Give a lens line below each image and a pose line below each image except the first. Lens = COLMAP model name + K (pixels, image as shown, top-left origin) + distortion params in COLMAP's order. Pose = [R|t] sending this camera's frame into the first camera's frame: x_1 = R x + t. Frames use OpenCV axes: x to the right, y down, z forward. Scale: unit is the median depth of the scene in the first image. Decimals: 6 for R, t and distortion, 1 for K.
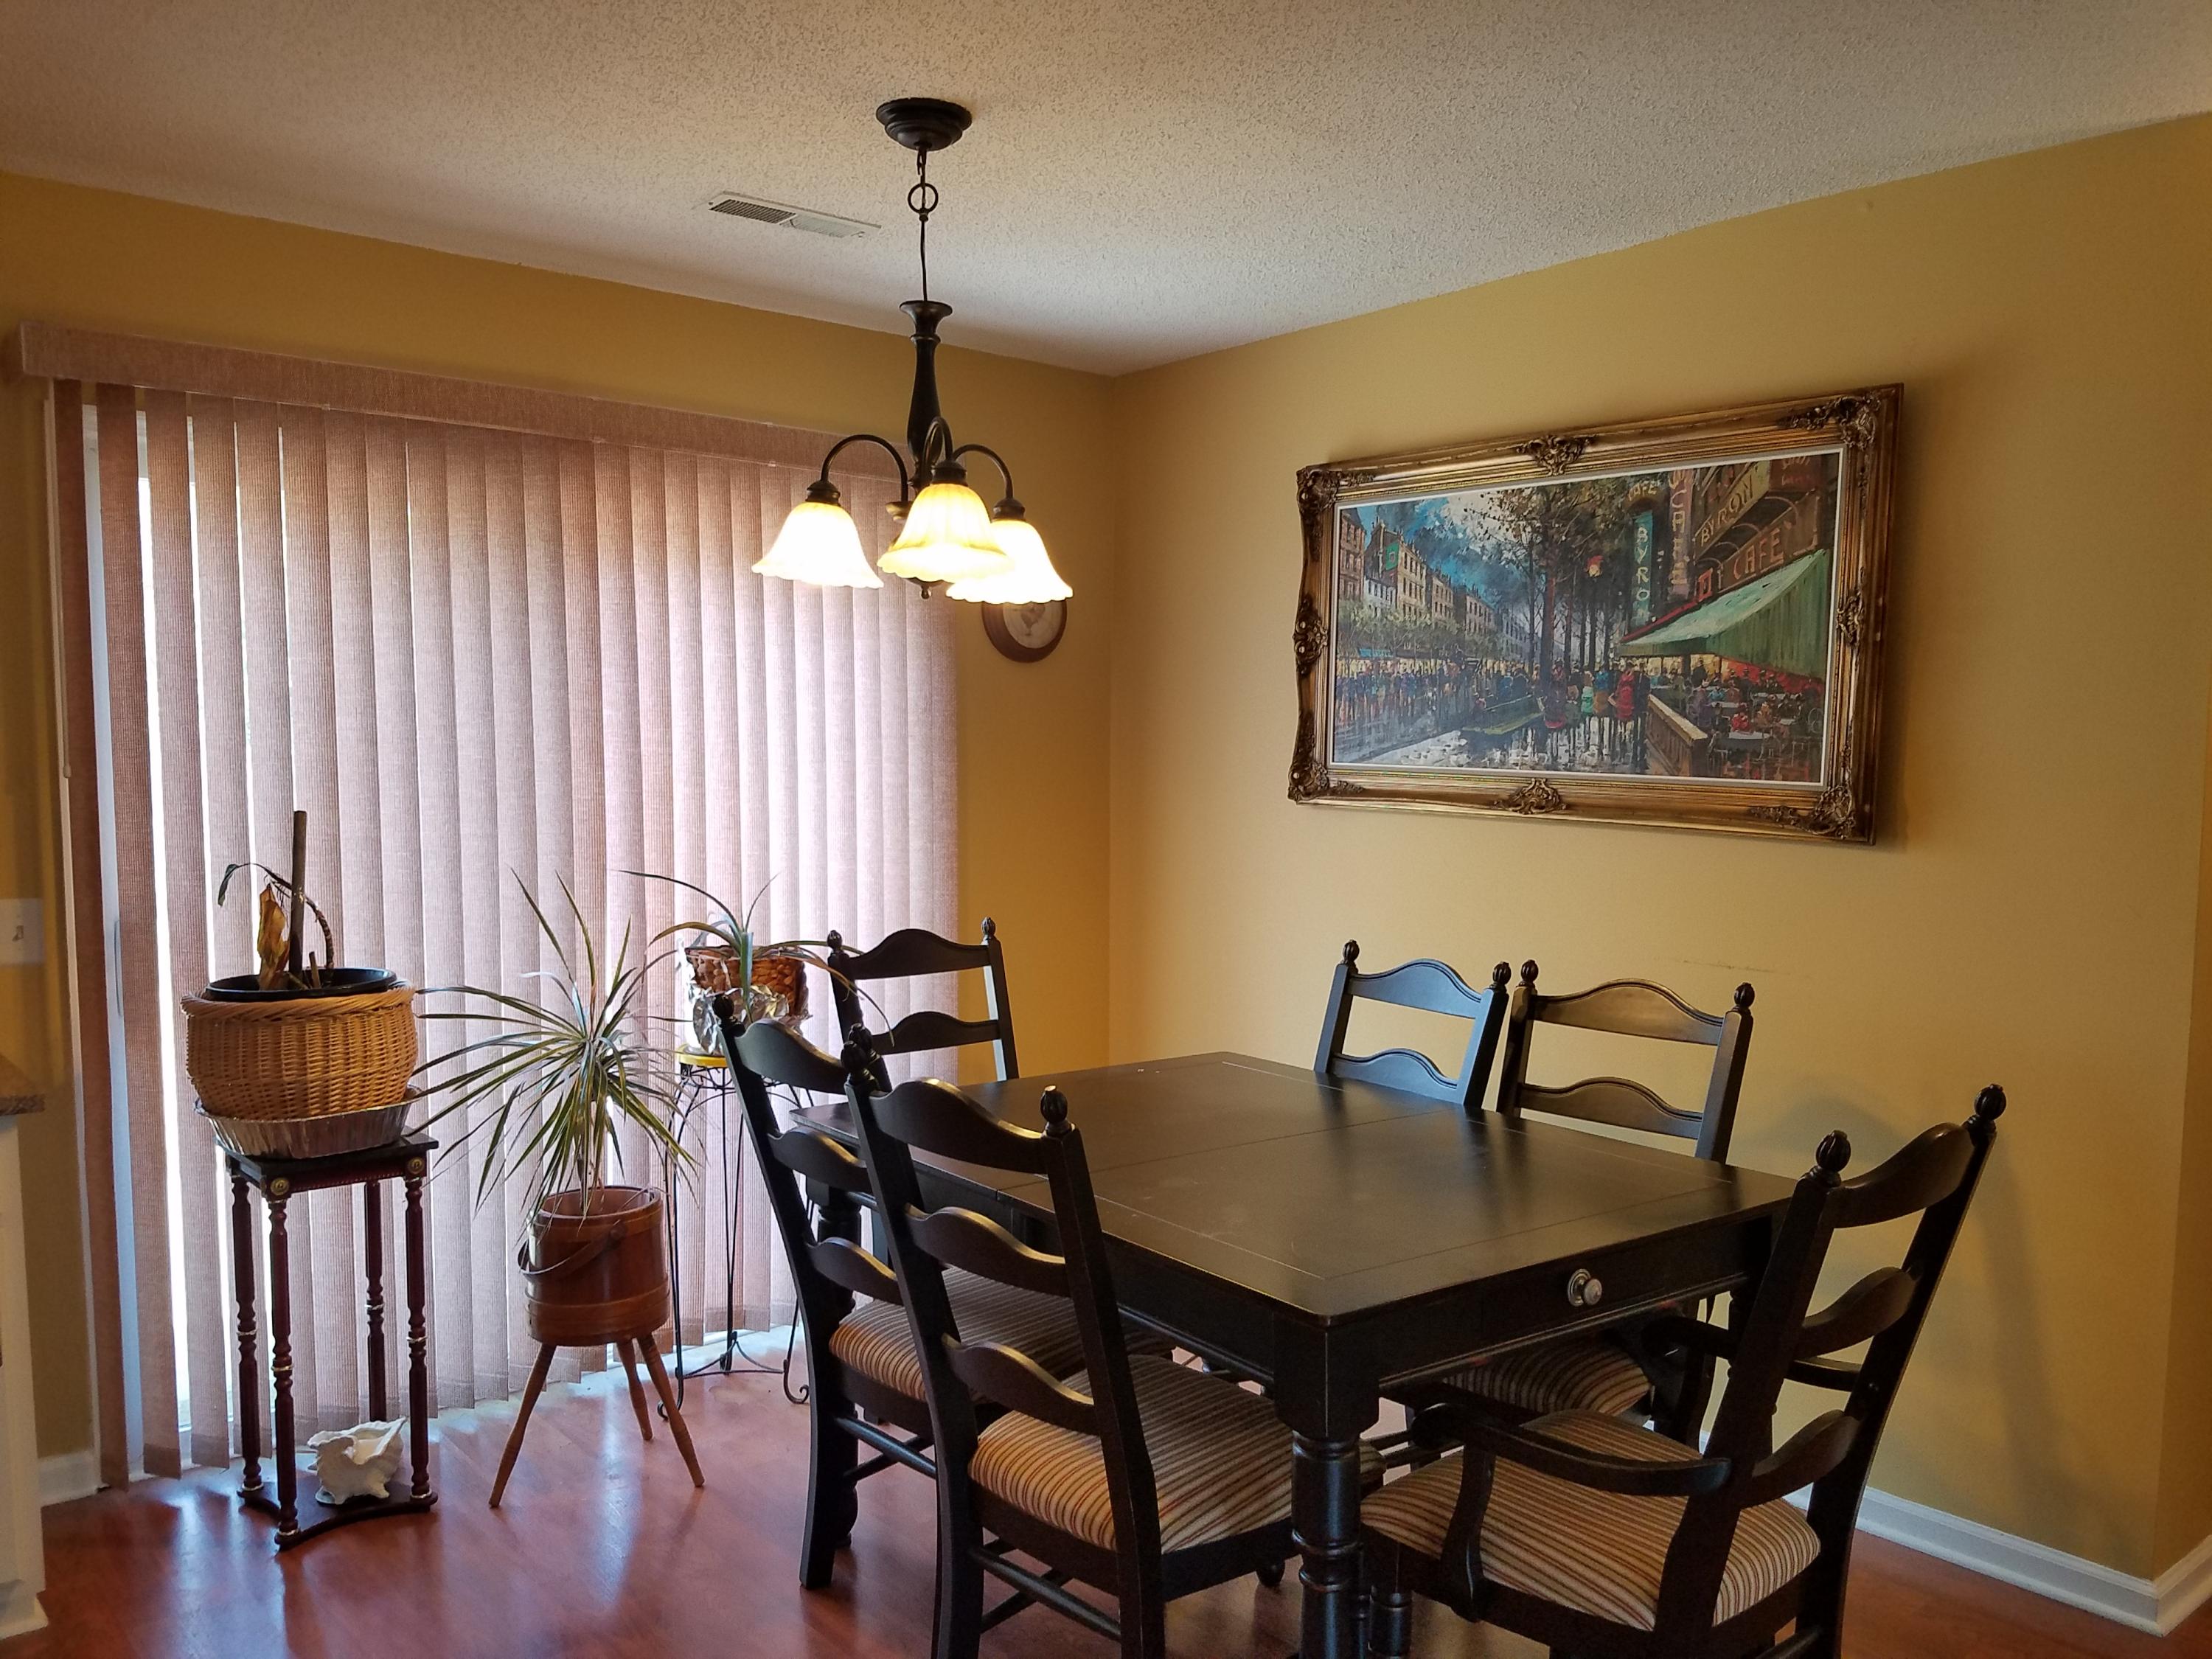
lens RADIAL K [[1708.2, 0, 1105.6], [0, 1708.2, 878.4], [0, 0, 1]] dist [0.003715, -0.006411]
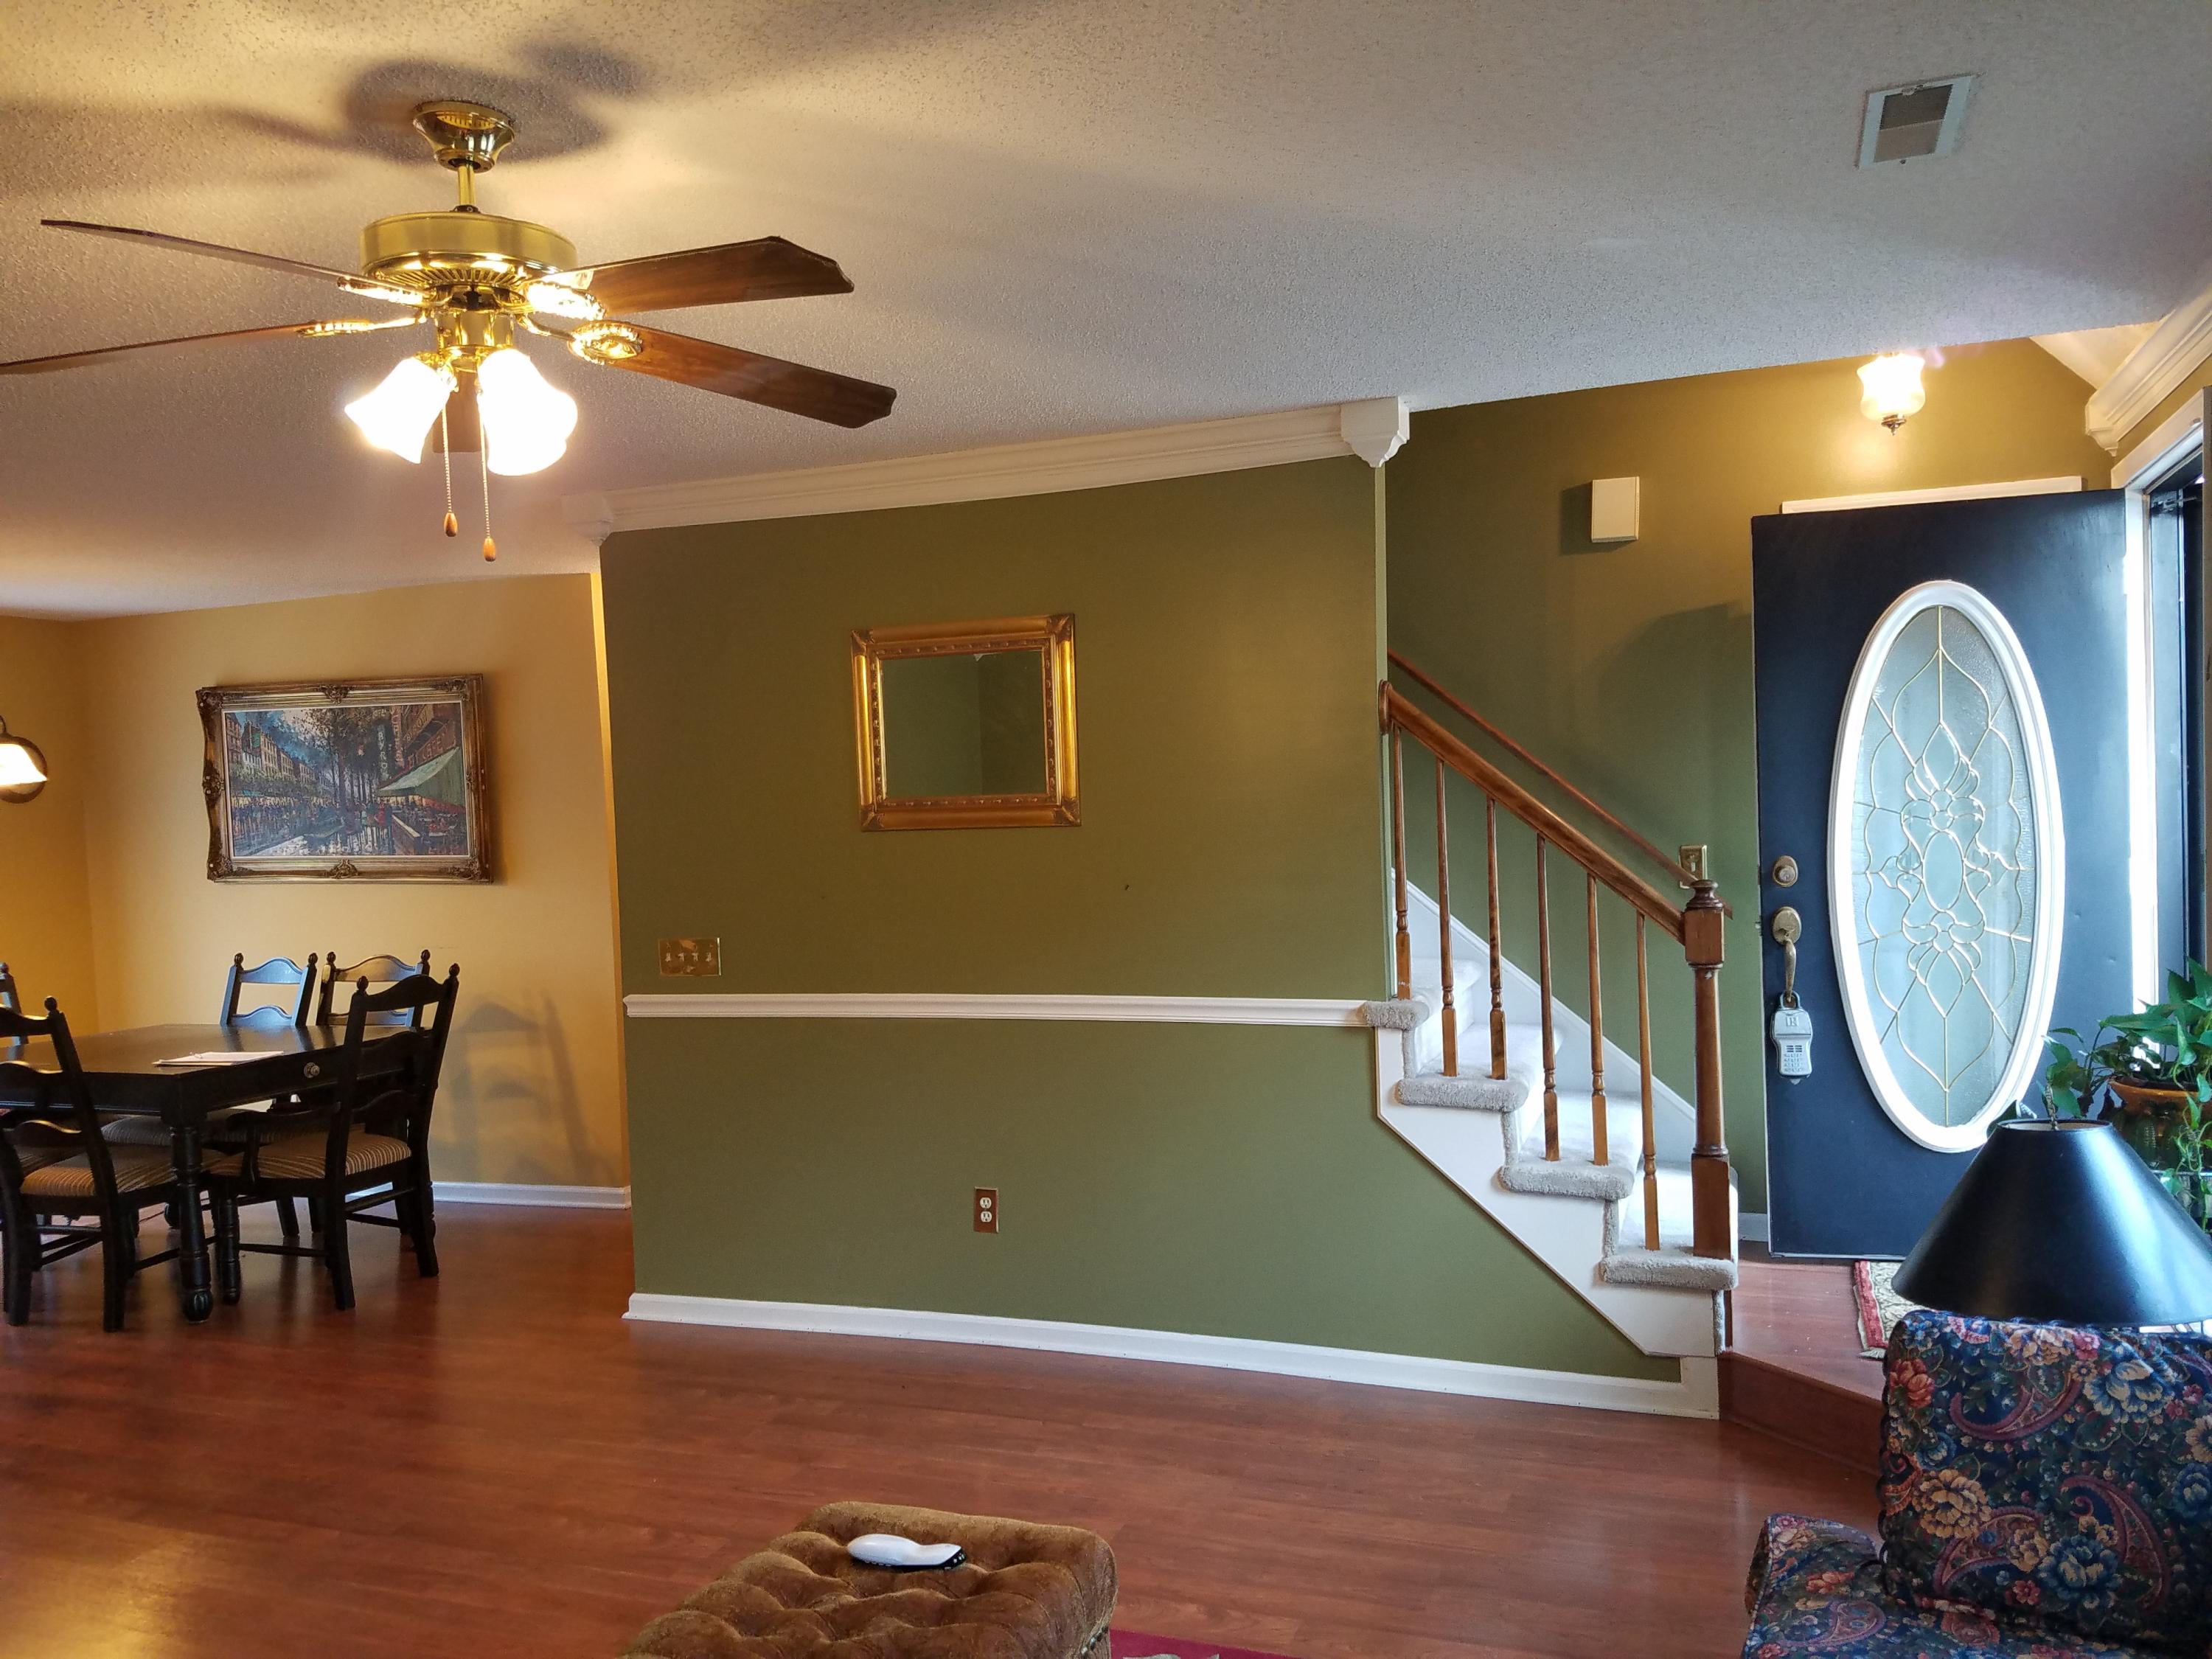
lens RADIAL K [[1708.2, 0, 1105.6], [0, 1708.2, 878.4], [0, 0, 1]] dist [0.003715, -0.006411]
pose [[0.864233, -0.063747, 0.499037, 0.037478], [0.082929, 0.996422, -0.016335, 0.064795], [-0.496210, 0.055502, 0.866427, -1.092184]]
